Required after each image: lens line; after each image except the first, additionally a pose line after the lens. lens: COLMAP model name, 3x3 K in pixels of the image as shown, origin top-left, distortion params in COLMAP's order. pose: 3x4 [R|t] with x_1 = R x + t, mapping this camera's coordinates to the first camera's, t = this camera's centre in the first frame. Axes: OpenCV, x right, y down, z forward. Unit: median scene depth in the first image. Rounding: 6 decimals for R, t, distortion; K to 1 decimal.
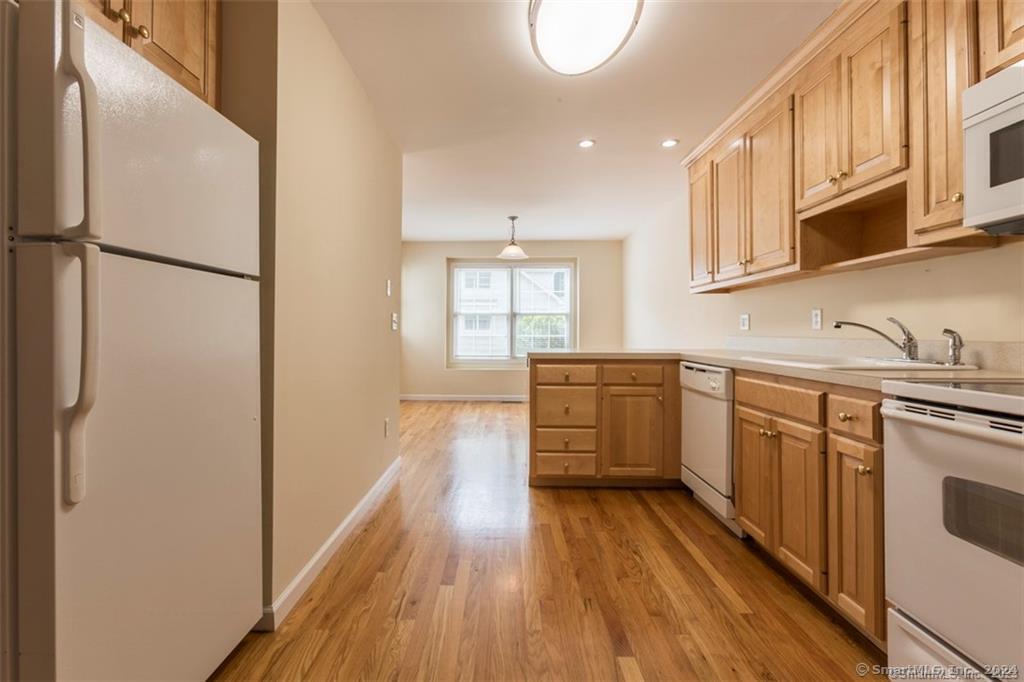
lens RADIAL K [[469.1, 0, 511.7], [0, 469.1, 331.7], [0, 0, 1]] dist [-0.002669, 0.000105]
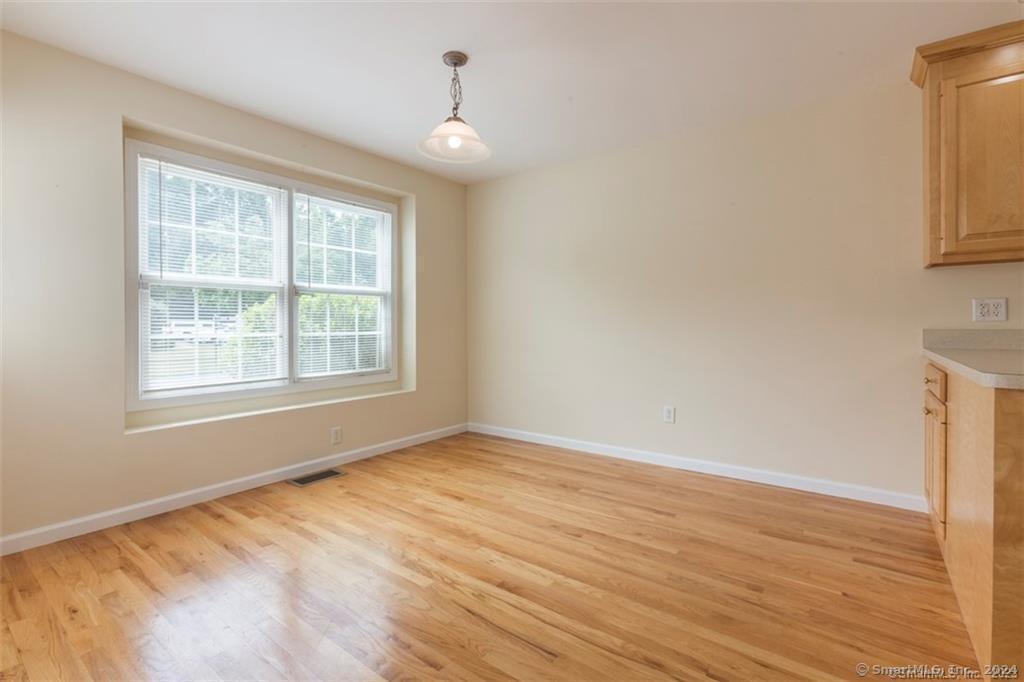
lens RADIAL K [[469.1, 0, 510.2], [0, 469.1, 333.1], [0, 0, 1]] dist [-0.002669, 0.000105]
pose [[0.623921, -0.017790, 0.781285, -0.230259], [0.001396, 0.999765, 0.021650, -0.003351], [-0.781486, -0.012417, 0.623799, 0.534108]]
